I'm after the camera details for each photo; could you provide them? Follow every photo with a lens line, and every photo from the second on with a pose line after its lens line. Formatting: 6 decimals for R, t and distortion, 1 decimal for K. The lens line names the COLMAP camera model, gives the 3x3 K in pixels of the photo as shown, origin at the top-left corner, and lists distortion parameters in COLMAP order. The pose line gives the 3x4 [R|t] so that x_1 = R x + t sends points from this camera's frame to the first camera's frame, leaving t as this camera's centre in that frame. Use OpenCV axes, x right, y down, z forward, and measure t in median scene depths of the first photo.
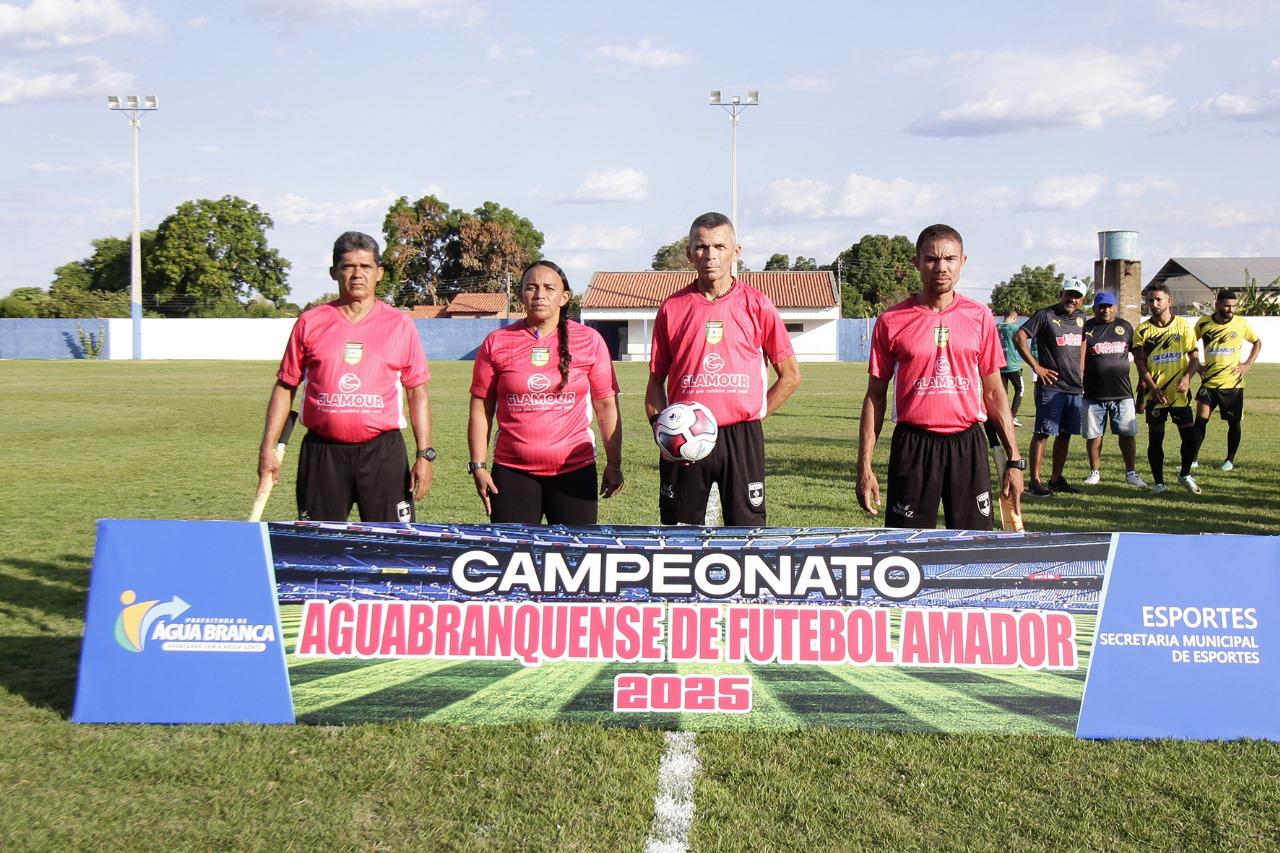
lens RADIAL K [[3533.8, 0, 640.0], [0, 3533.8, 426.5], [0, 0, 1]] dist [0.074283, 0.109382]
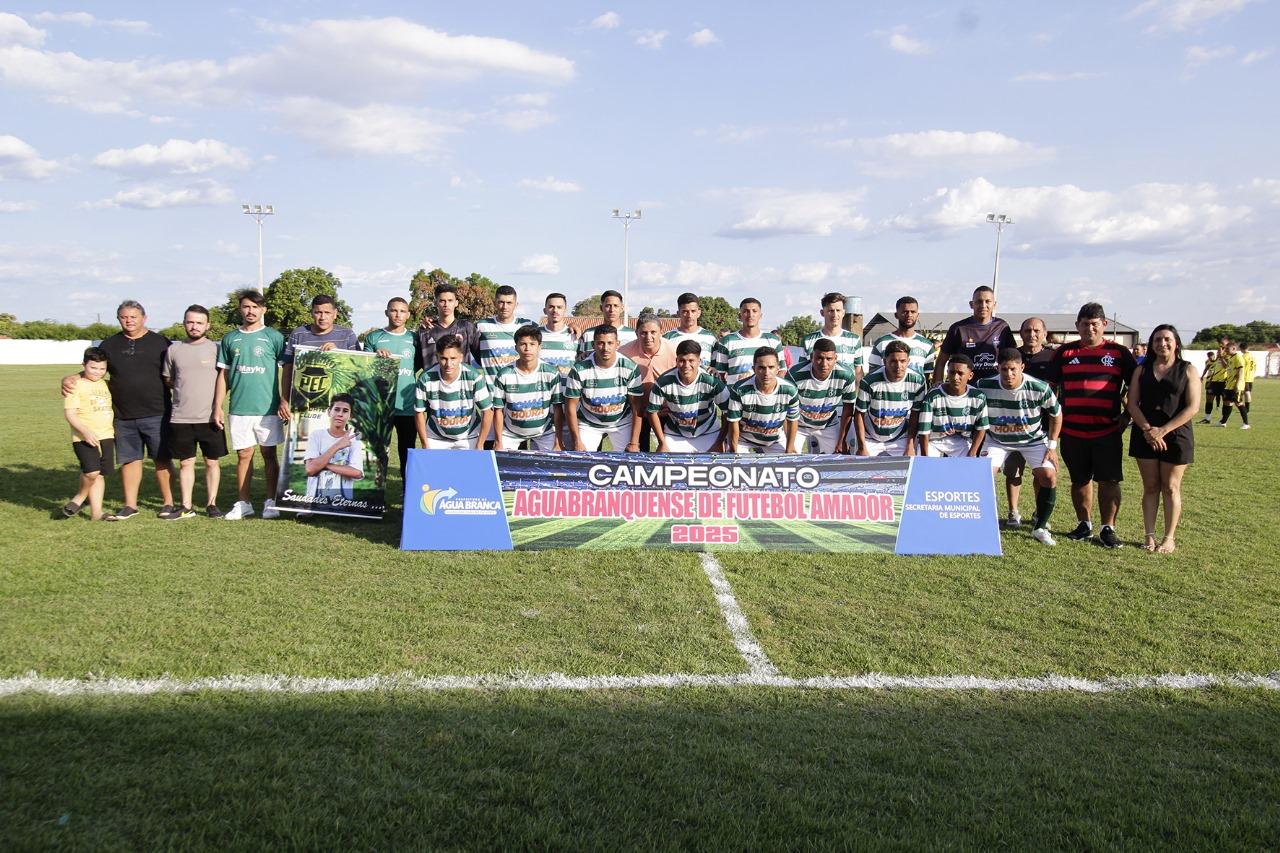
lens RADIAL K [[3533.8, 0, 640.0], [0, 3533.8, 426.5], [0, 0, 1]] dist [0.074283, 0.109382]
pose [[0.986252, 0.004698, 0.165184, -0.360445], [-0.004674, 0.999989, -0.000535, 0.014315], [-0.165185, -0.000244, 0.986263, -1.003480]]
